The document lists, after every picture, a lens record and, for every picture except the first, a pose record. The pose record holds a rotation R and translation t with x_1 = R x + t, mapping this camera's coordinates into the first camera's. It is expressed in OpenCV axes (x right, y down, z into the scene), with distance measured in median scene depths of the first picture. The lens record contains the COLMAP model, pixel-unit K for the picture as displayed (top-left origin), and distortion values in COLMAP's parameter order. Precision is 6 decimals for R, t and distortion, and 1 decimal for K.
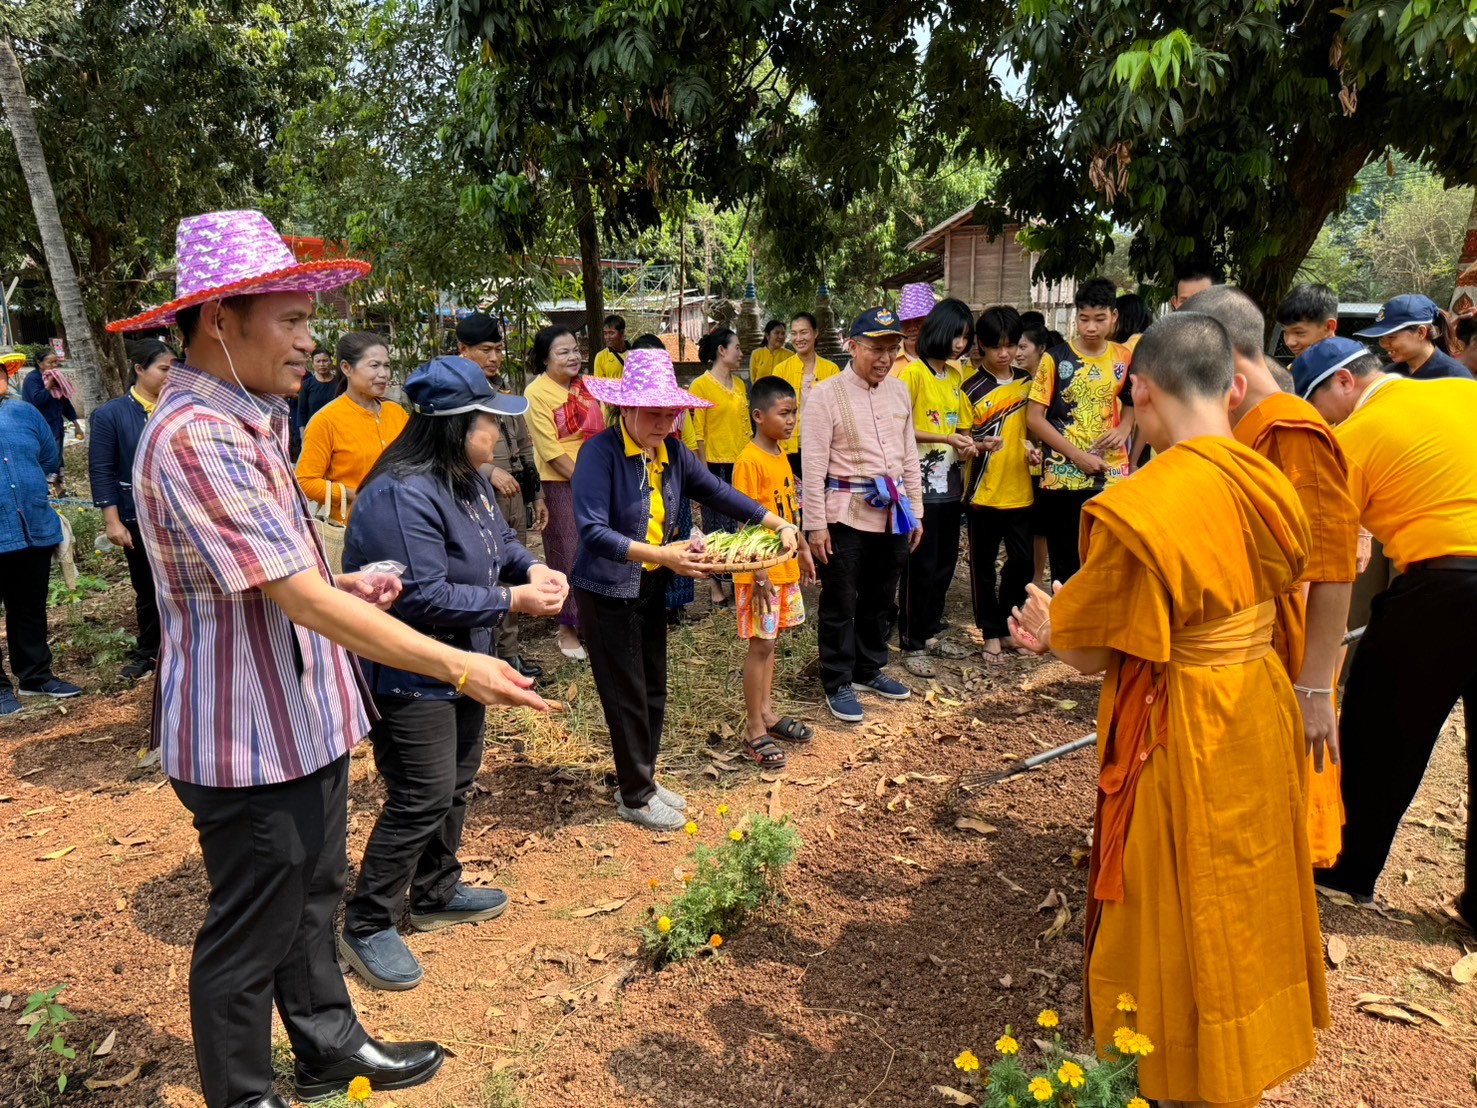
lens RADIAL K [[1115.9, 0, 736.3], [0, 1115.9, 553.4], [0, 0, 1]] dist [0.028778, -0.040997]
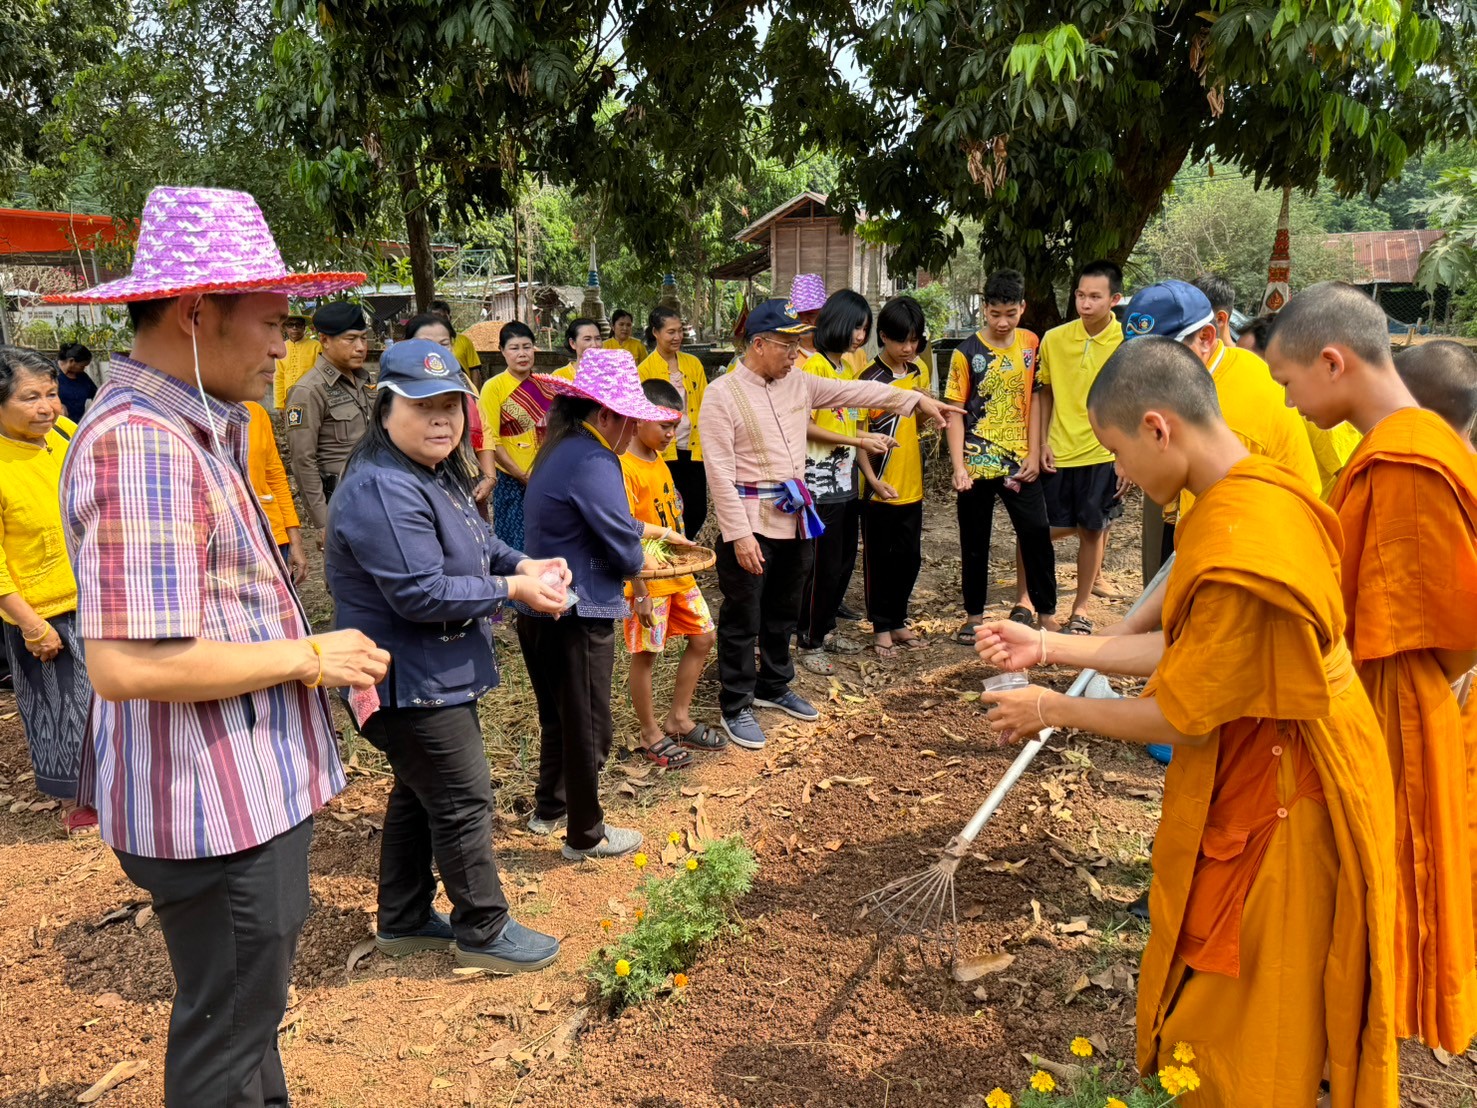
lens RADIAL K [[1097.4, 0, 731.6], [0, 1097.4, 559.4], [0, 0, 1]] dist [0.002078, -0.003380]
pose [[0.984463, -0.033237, 0.172418, -0.083056], [0.029636, 0.999286, 0.023418, -0.017321], [-0.173073, -0.017945, 0.984746, 0.065774]]
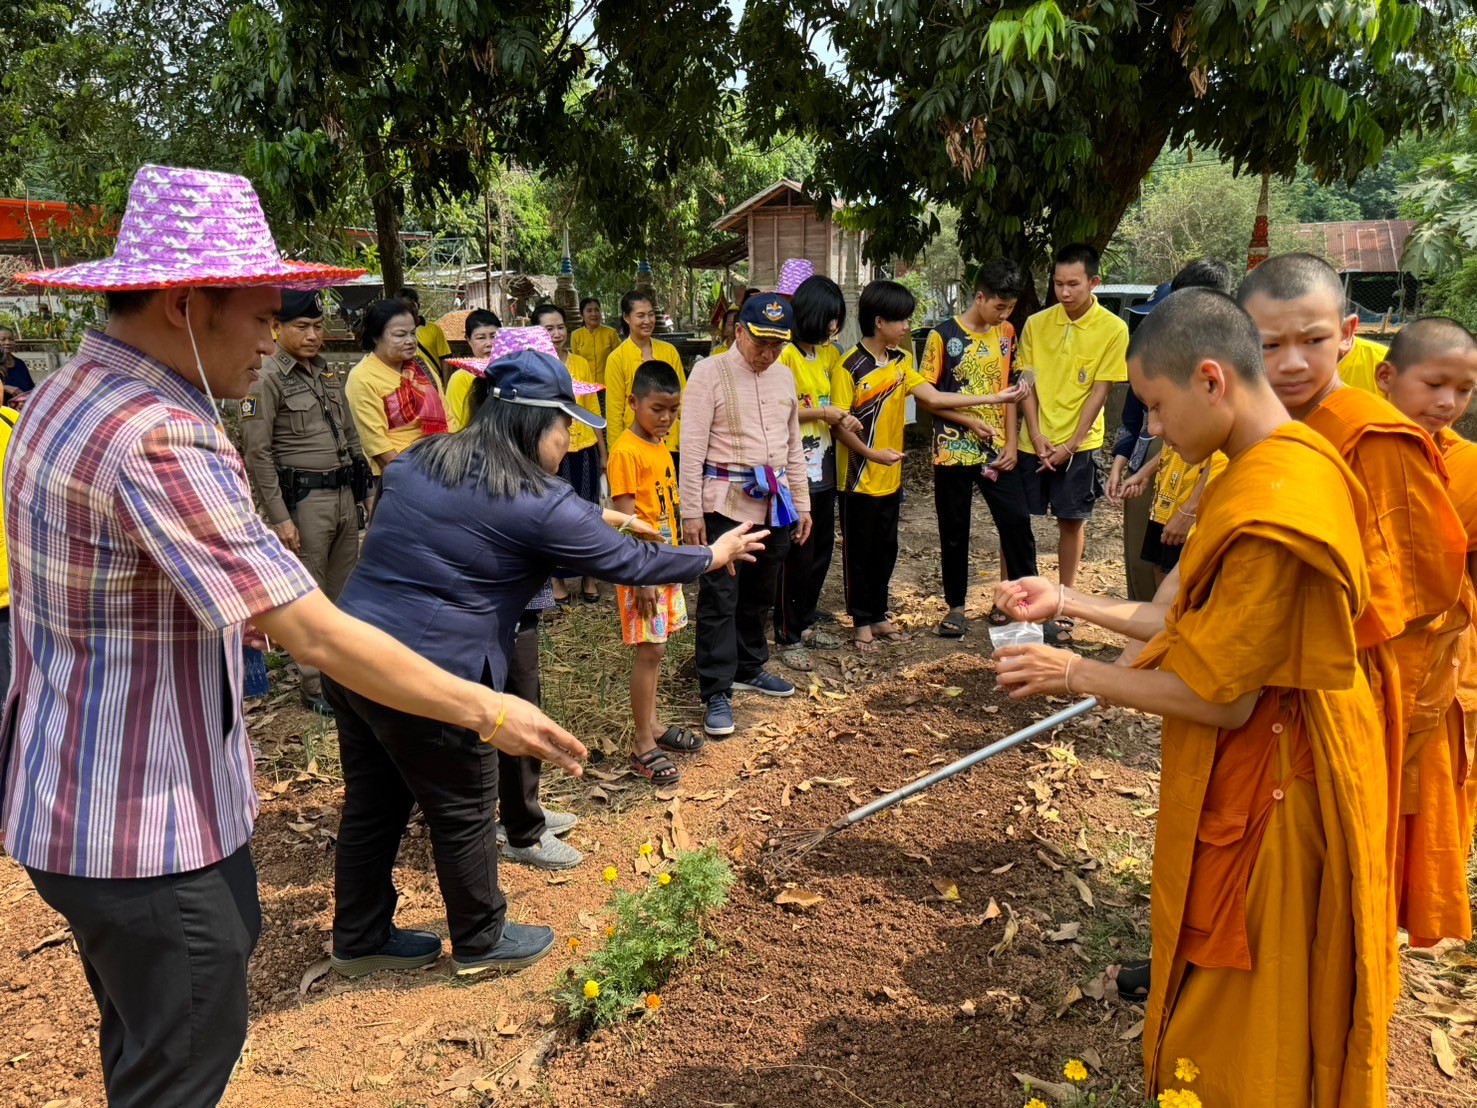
lens RADIAL K [[1089.4, 0, 745.9], [0, 1089.4, 559.2], [0, 0, 1]] dist [0.000287, -0.002831]
pose [[0.978467, -0.041970, 0.202090, -0.071696], [0.035954, 0.998797, 0.033353, -0.019442], [-0.203246, -0.025369, 0.978799, 0.103673]]
